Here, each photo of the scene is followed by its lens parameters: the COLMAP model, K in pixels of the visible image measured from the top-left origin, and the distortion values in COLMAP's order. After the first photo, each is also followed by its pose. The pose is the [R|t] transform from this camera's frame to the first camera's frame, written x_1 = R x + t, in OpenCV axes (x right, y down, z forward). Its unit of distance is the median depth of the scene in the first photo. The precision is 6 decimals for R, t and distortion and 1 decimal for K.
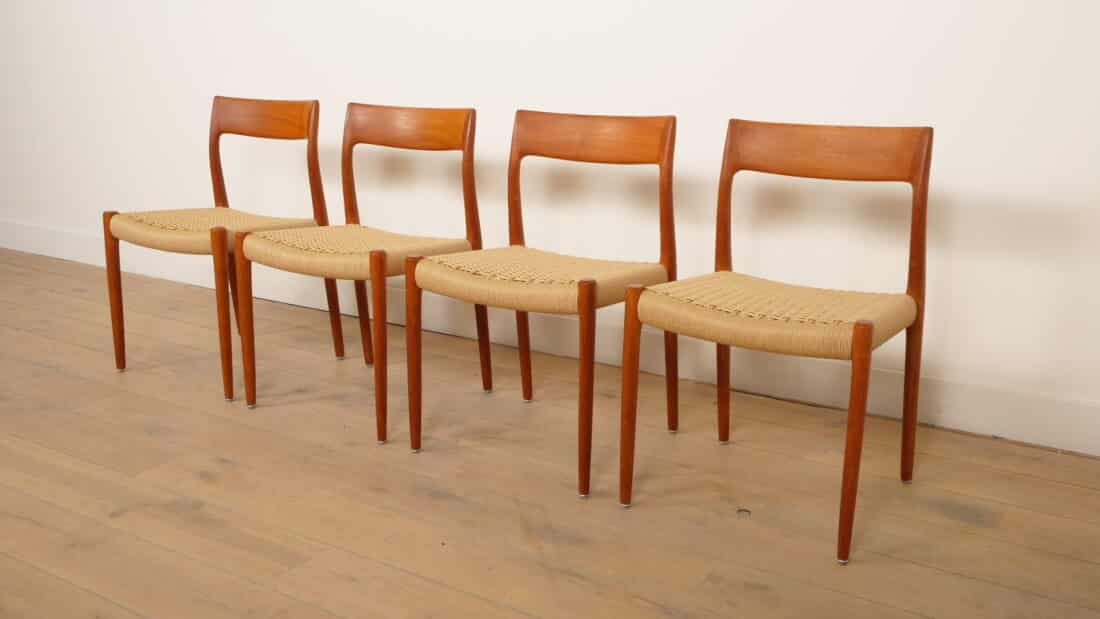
lens RADIAL K [[1197.1, 0, 550.0], [0, 1197.1, 309.5], [0, 0, 1]] dist [-0.005968, -0.019896]
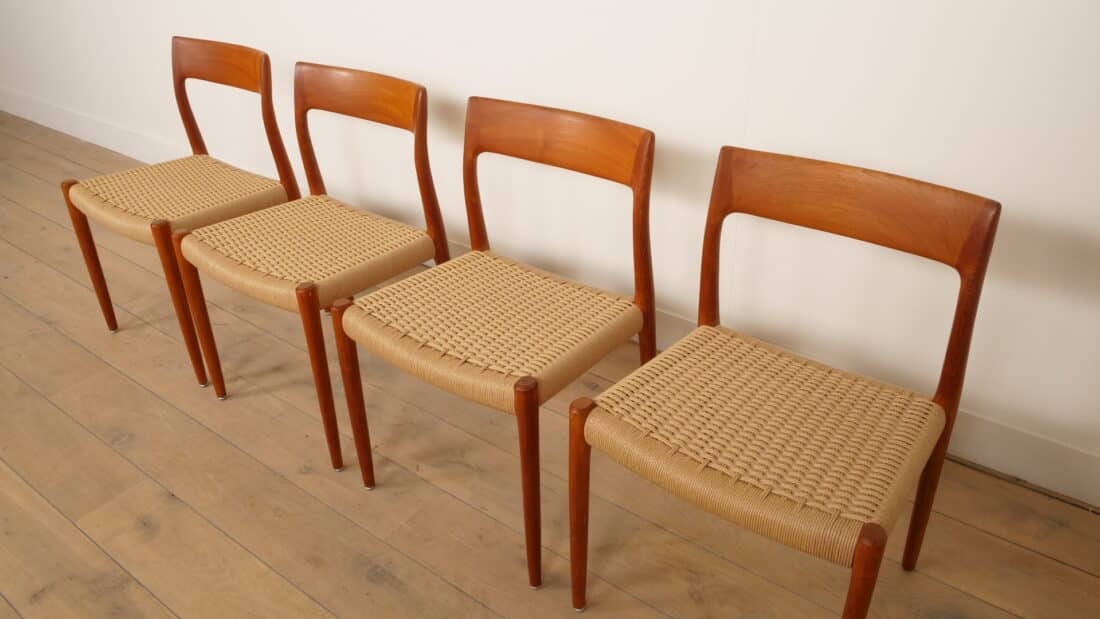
lens RADIAL K [[881.8, 0, 550.0], [0, 881.8, 309.5], [0, 0, 1]] dist [-0.022447, 0.002996]
pose [[0.995830, 0.011378, -0.090513, 0.082173], [0.016348, 0.953871, 0.299772, -0.202624], [0.089749, -0.300001, 0.949707, 0.374529]]
